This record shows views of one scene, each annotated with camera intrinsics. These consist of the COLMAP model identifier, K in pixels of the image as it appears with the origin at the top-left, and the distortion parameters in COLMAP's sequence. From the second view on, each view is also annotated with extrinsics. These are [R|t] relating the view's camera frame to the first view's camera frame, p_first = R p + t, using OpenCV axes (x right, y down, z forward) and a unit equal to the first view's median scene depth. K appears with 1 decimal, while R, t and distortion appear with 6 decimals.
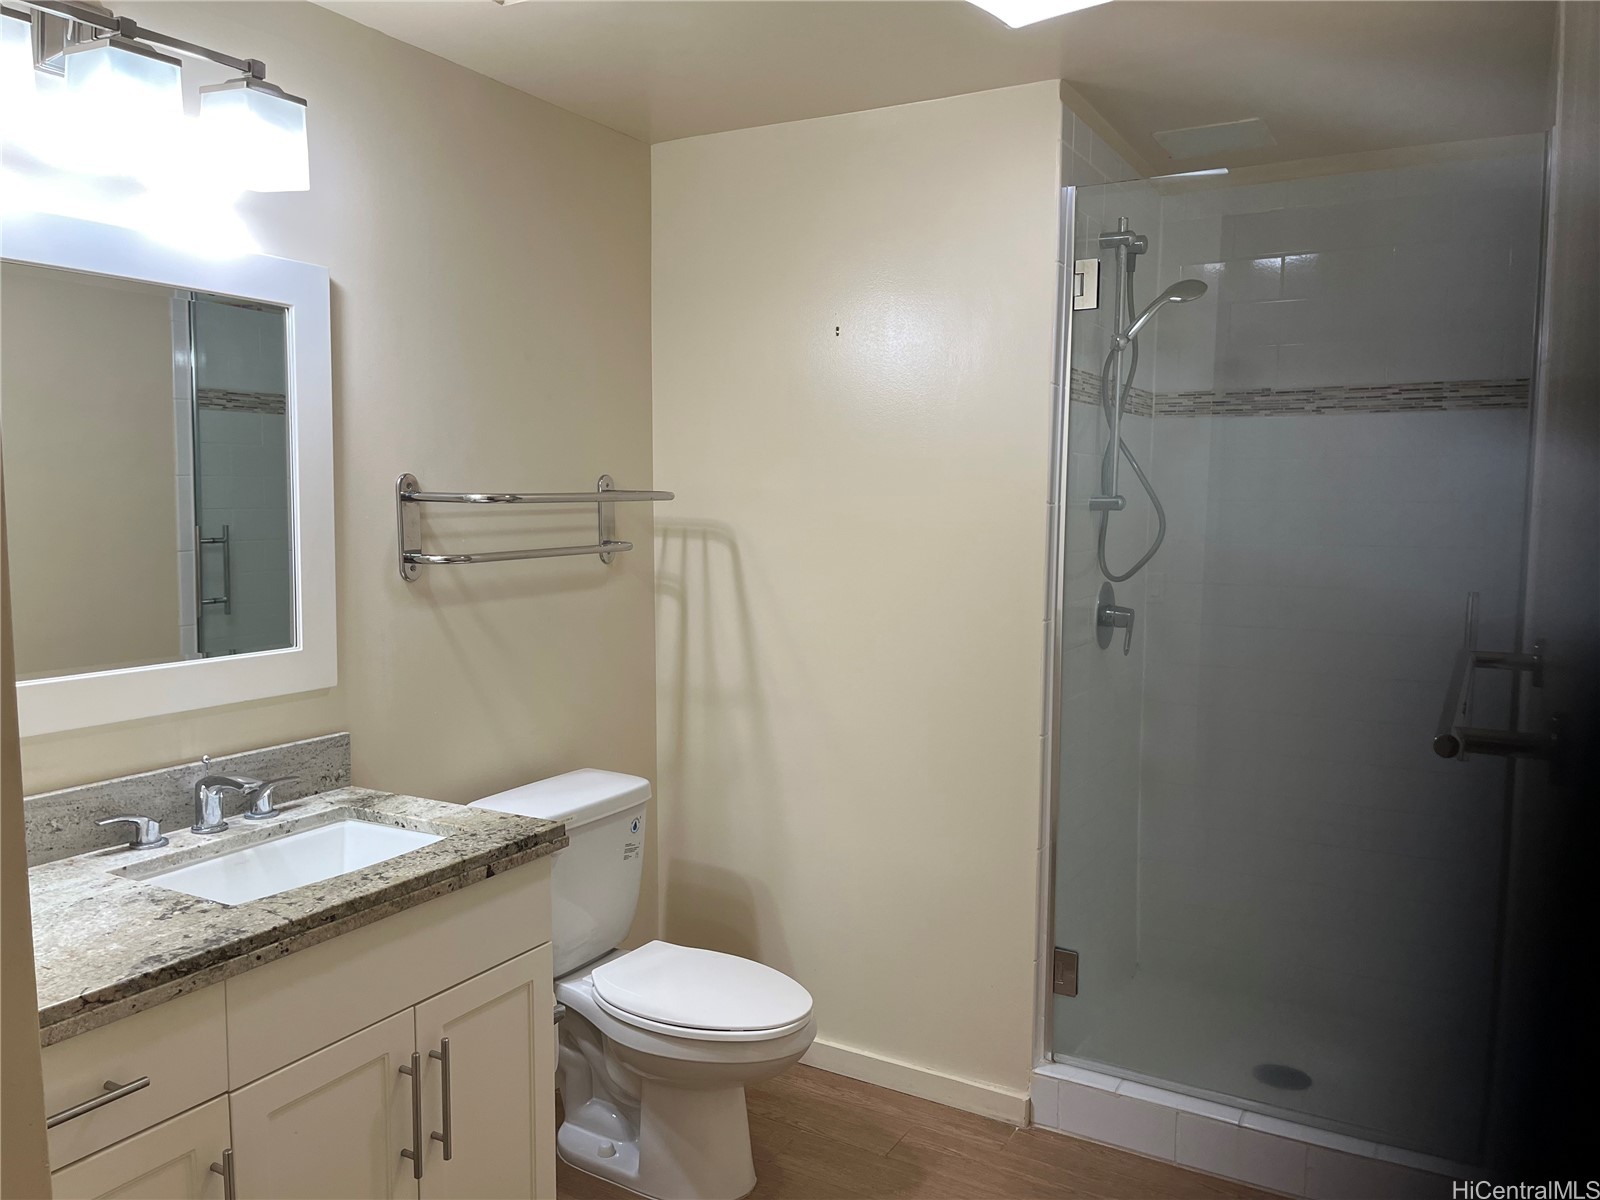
lens RADIAL K [[1207.3, 0, 800.0], [0, 1207.3, 600.0], [0, 0, 1]] dist [0.038375, -0.001661]
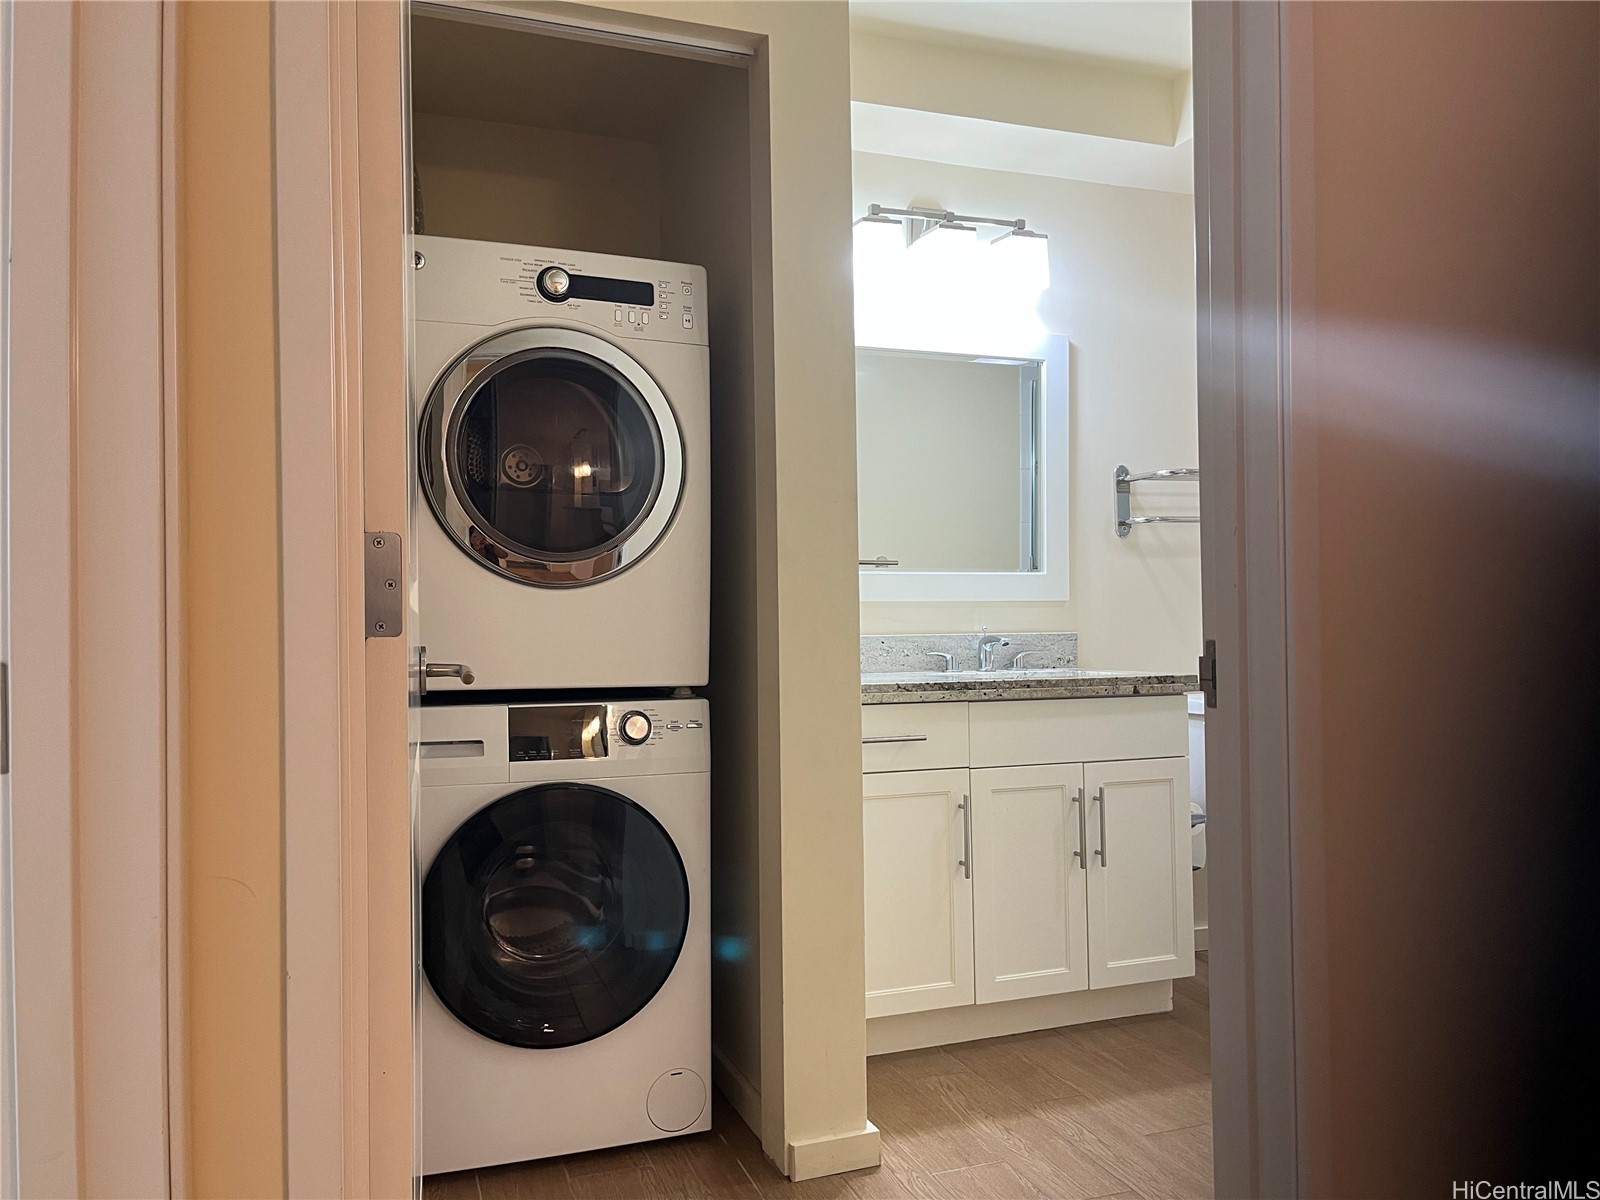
lens RADIAL K [[1207.3, 0, 800.0], [0, 1207.3, 600.0], [0, 0, 1]] dist [0.038375, -0.001661]
pose [[0.751784, -0.040675, -0.658154, 0.404561], [-0.044281, 0.992729, -0.111932, 0.282440], [0.657921, 0.113292, 0.744516, -0.393453]]
